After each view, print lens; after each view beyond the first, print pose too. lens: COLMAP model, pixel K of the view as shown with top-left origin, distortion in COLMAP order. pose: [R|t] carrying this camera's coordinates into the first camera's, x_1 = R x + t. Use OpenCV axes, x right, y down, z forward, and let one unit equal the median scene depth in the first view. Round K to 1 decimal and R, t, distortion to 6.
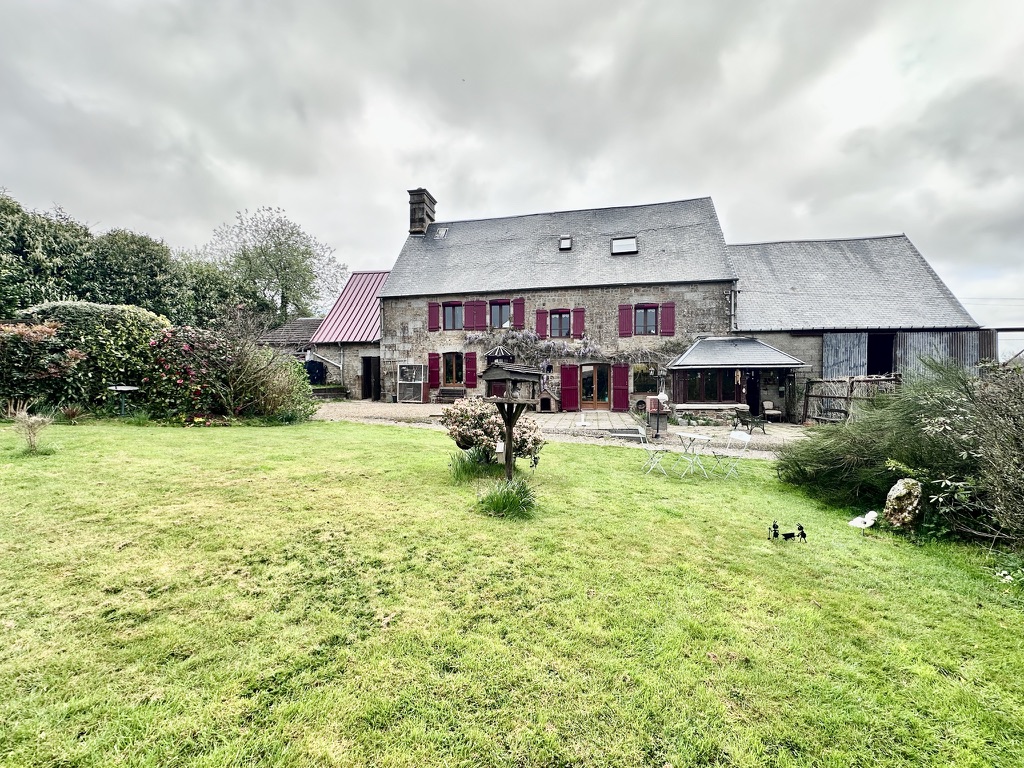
lens RADIAL K [[406.0, 0, 512.0], [0, 406.0, 384.0], [0, 0, 1]] dist [0.000412, 0.000101]
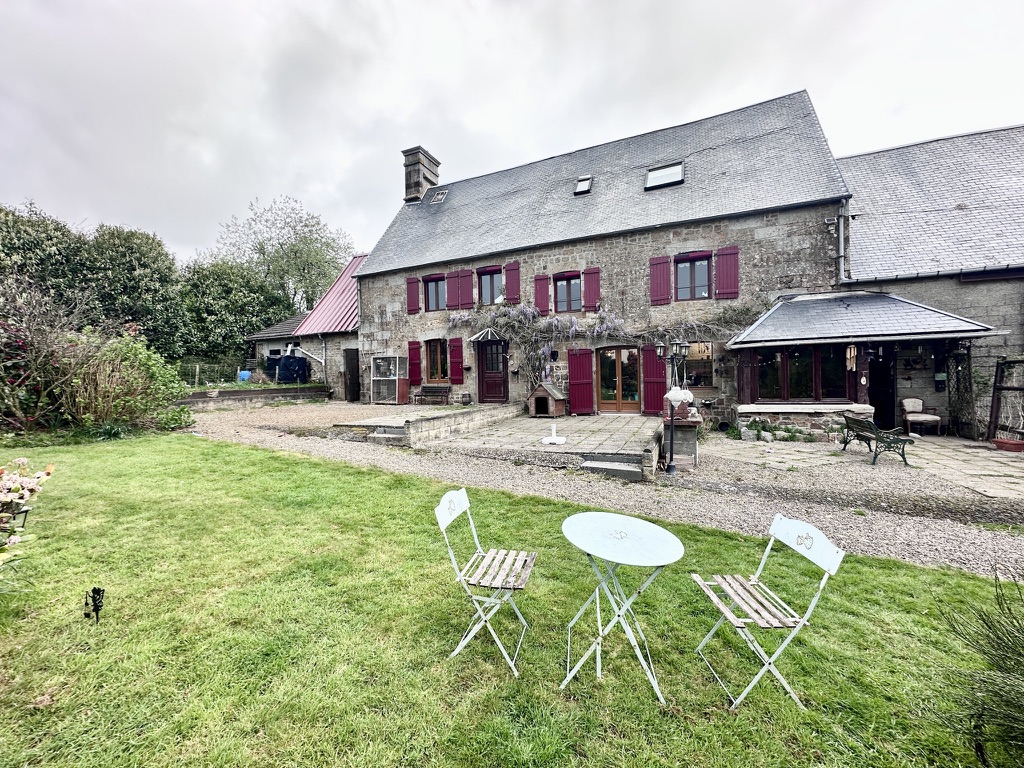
lens RADIAL K [[406.0, 0, 512.0], [0, 406.0, 384.0], [0, 0, 1]] dist [0.000412, 0.000101]
pose [[0.977015, -0.017179, -0.212475, 0.170981], [0.019399, 0.999777, 0.008367, 0.004968], [0.212284, -0.012297, 0.977131, 0.273391]]
